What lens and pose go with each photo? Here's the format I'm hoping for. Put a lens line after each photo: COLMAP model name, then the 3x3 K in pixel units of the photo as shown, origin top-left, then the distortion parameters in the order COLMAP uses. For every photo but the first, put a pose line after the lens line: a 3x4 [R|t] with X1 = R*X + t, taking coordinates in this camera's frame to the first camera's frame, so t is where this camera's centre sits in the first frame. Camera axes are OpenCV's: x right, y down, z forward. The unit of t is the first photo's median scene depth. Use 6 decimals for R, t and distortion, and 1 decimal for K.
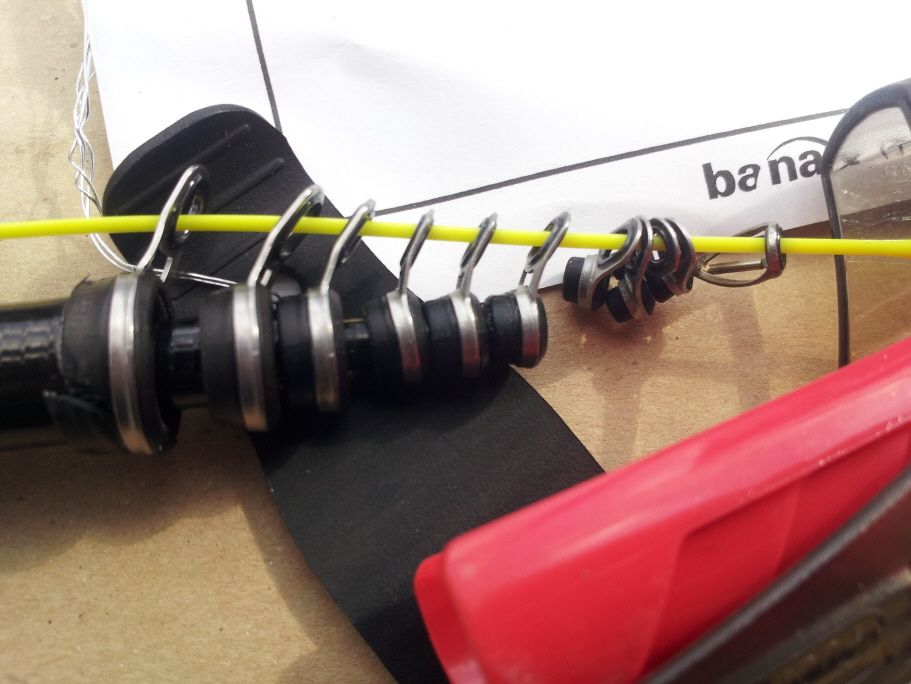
lens RADIAL K [[1328.6, 0, 455.5], [0, 1328.6, 342.0], [0, 0, 1]] dist [-0.002412, -1.027995]
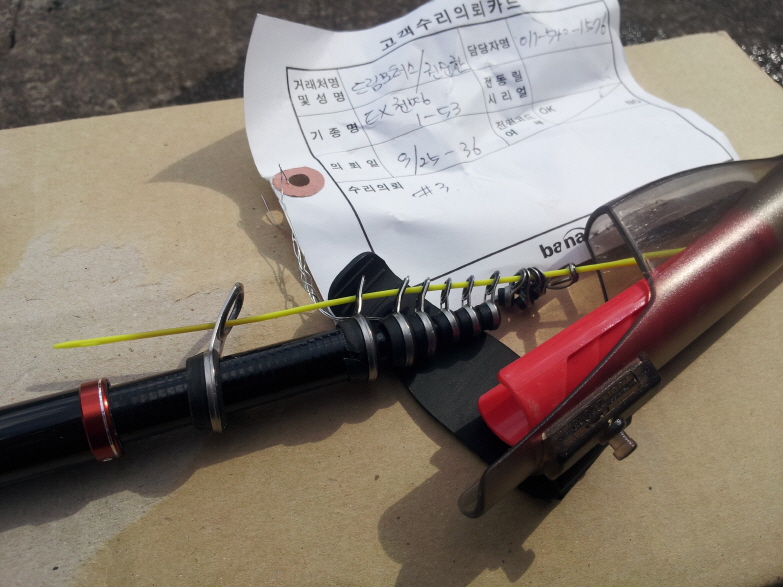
lens RADIAL K [[1142.0, 0, 391.5], [0, 1142.0, 293.5], [0, 0, 1]] dist [-0.002412, -1.027995]
pose [[0.975456, -0.164512, 0.146362, -0.437093], [0.182522, 0.975911, -0.119515, 0.170270], [-0.123175, 0.143296, 0.981985, -1.129411]]
